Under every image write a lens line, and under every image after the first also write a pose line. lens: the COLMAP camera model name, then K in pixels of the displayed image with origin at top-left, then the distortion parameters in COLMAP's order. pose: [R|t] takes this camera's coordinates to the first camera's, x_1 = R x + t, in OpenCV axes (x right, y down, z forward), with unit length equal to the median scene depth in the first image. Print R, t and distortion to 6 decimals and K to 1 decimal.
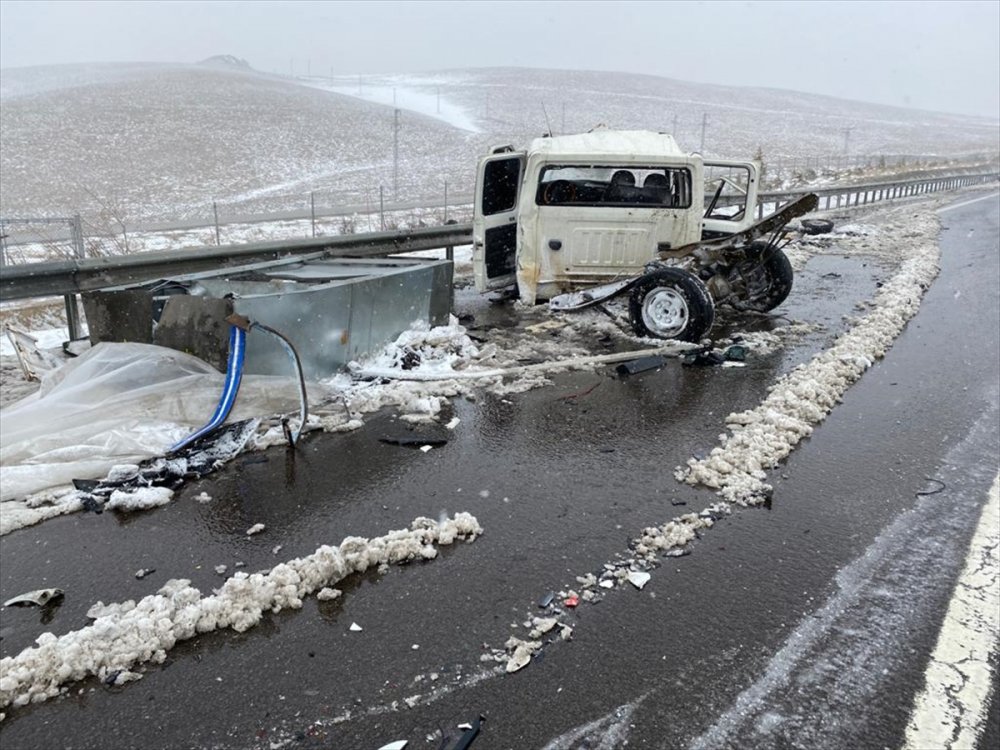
lens RADIAL K [[760.9, 0, 492.9], [0, 760.9, 375.1], [0, 0, 1]] dist [0.056609, -0.043411]
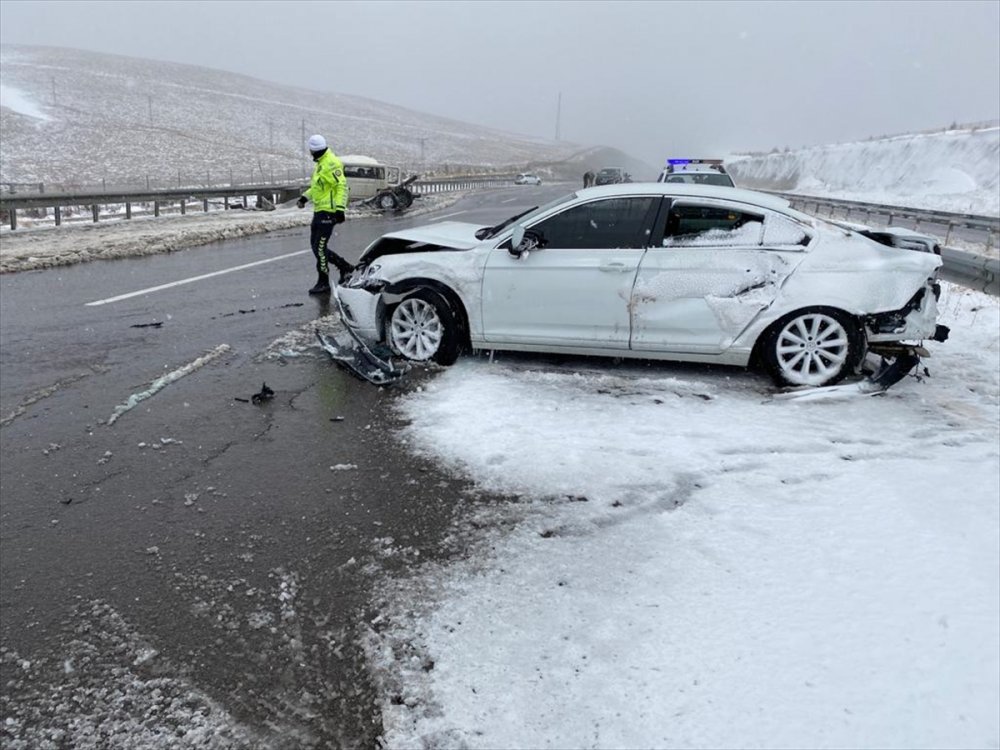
lens RADIAL K [[760.9, 0, 492.9], [0, 760.9, 375.1], [0, 0, 1]] dist [0.056609, -0.043411]
pose [[0.876018, -0.100860, 0.471614, -0.068814], [0.101070, 0.994566, 0.024962, 0.041884], [-0.471569, 0.025799, 0.881452, -0.151309]]
